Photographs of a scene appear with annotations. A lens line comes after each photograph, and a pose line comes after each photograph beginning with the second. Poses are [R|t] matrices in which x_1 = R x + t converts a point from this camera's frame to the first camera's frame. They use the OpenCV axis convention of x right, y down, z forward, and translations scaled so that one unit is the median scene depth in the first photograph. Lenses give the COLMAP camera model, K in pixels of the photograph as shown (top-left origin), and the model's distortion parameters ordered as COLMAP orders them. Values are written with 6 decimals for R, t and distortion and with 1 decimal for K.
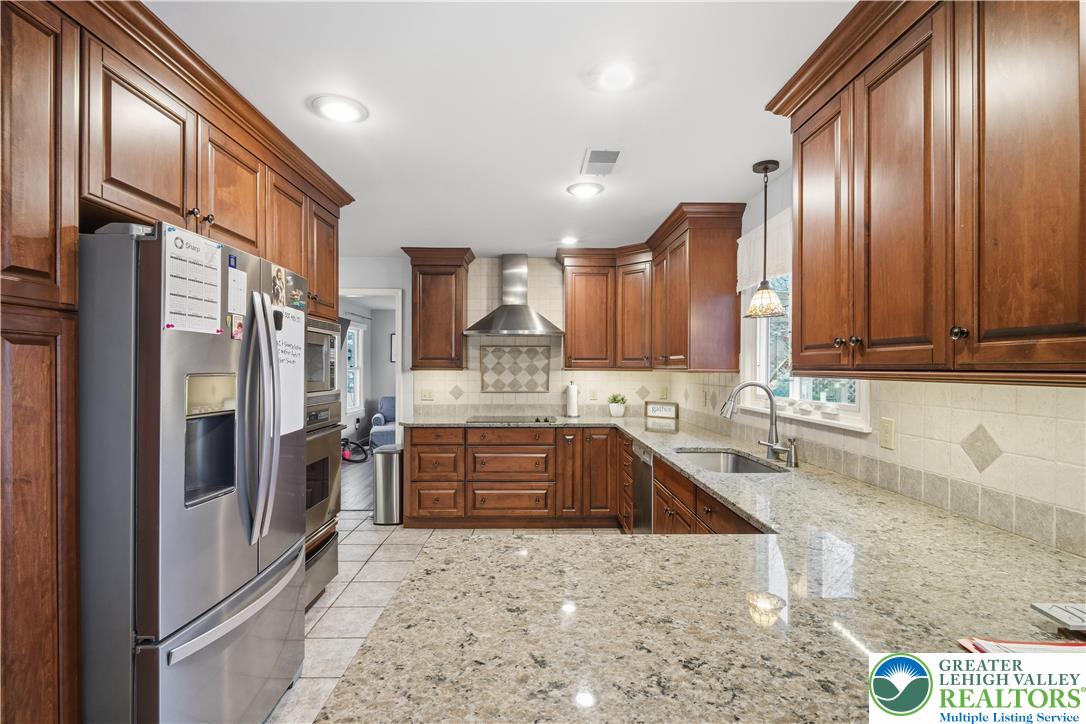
lens RADIAL K [[513.6, 0, 536.1], [0, 513.6, 368.4], [0, 0, 1]] dist [-0.007554, -0.000575]
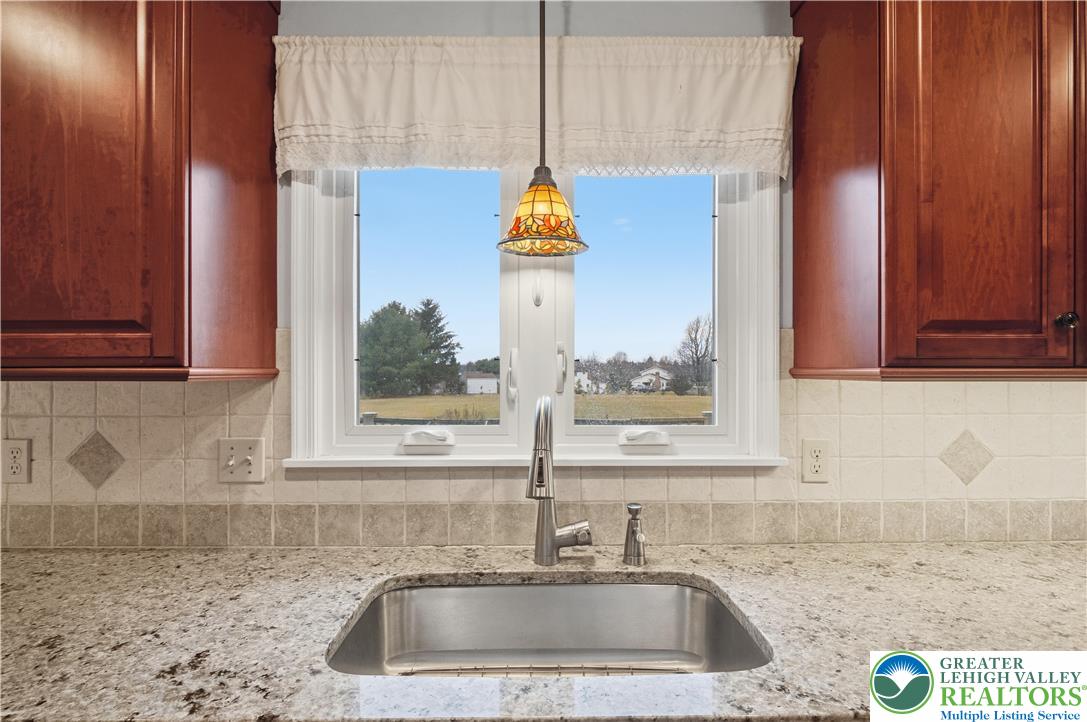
lens RADIAL K [[514.0, 0, 536.6], [0, 514.0, 367.4], [0, 0, 1]] dist [-0.007554, -0.000575]
pose [[-0.005143, -0.002542, 0.999984, 0.004080], [0.002005, 0.999995, 0.002553, -0.000052], [-0.999985, 0.002018, -0.005138, 1.670890]]
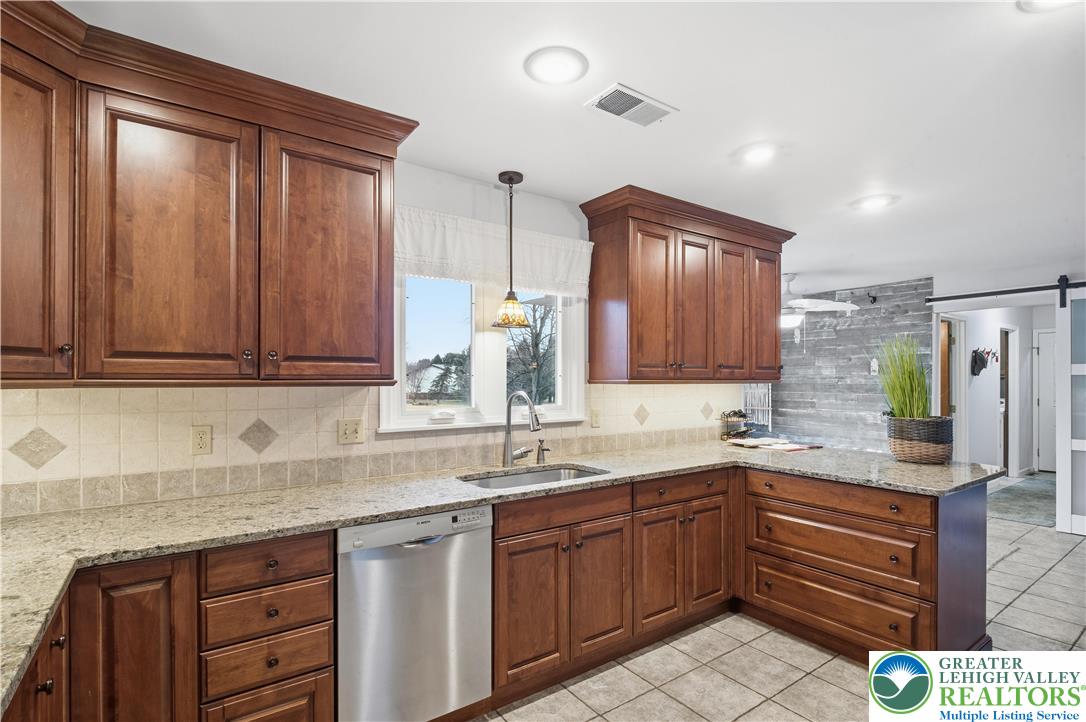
lens RADIAL K [[513.6, 0, 536.1], [0, 513.6, 367.4], [0, 0, 1]] dist [-0.007554, -0.000575]
pose [[-0.561877, 0.011445, 0.827142, -0.681857], [-0.002687, 0.999874, -0.015660, -0.010715], [-0.827216, -0.011021, -0.561775, 2.524704]]
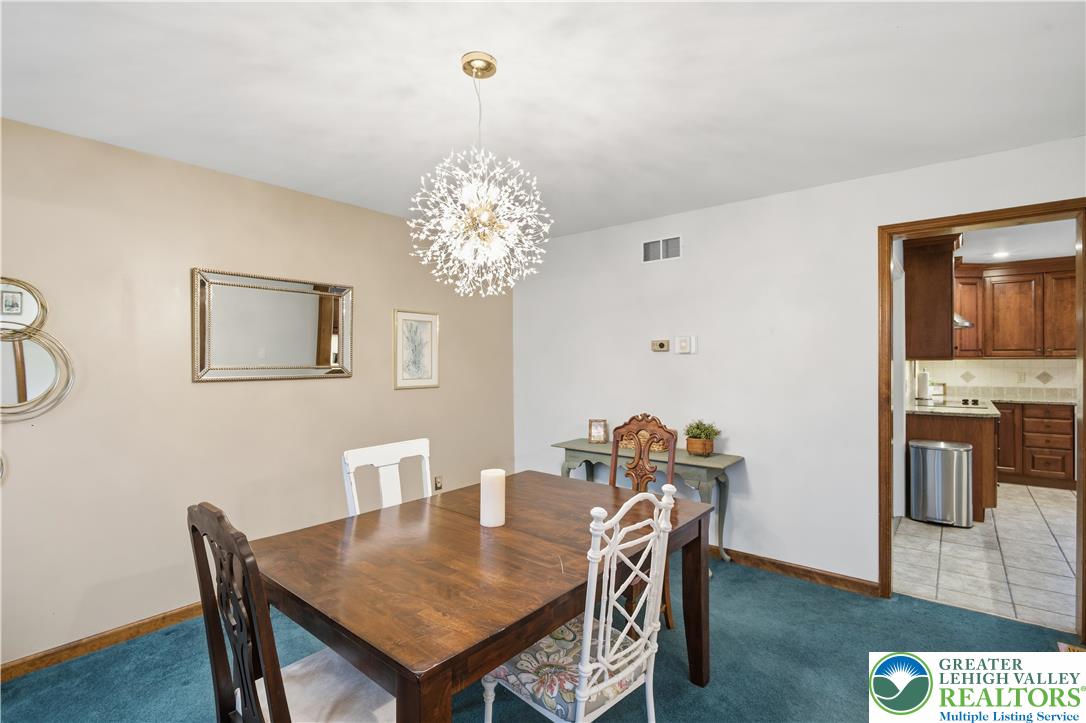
lens RADIAL K [[513.6, 0, 536.1], [0, 513.6, 367.9], [0, 0, 1]] dist [-0.007554, -0.000575]
pose [[0.649724, -0.018546, 0.759944, -4.269010], [0.009144, 0.999821, 0.016582, -0.013815], [-0.760115, -0.003824, 0.649777, 2.766005]]
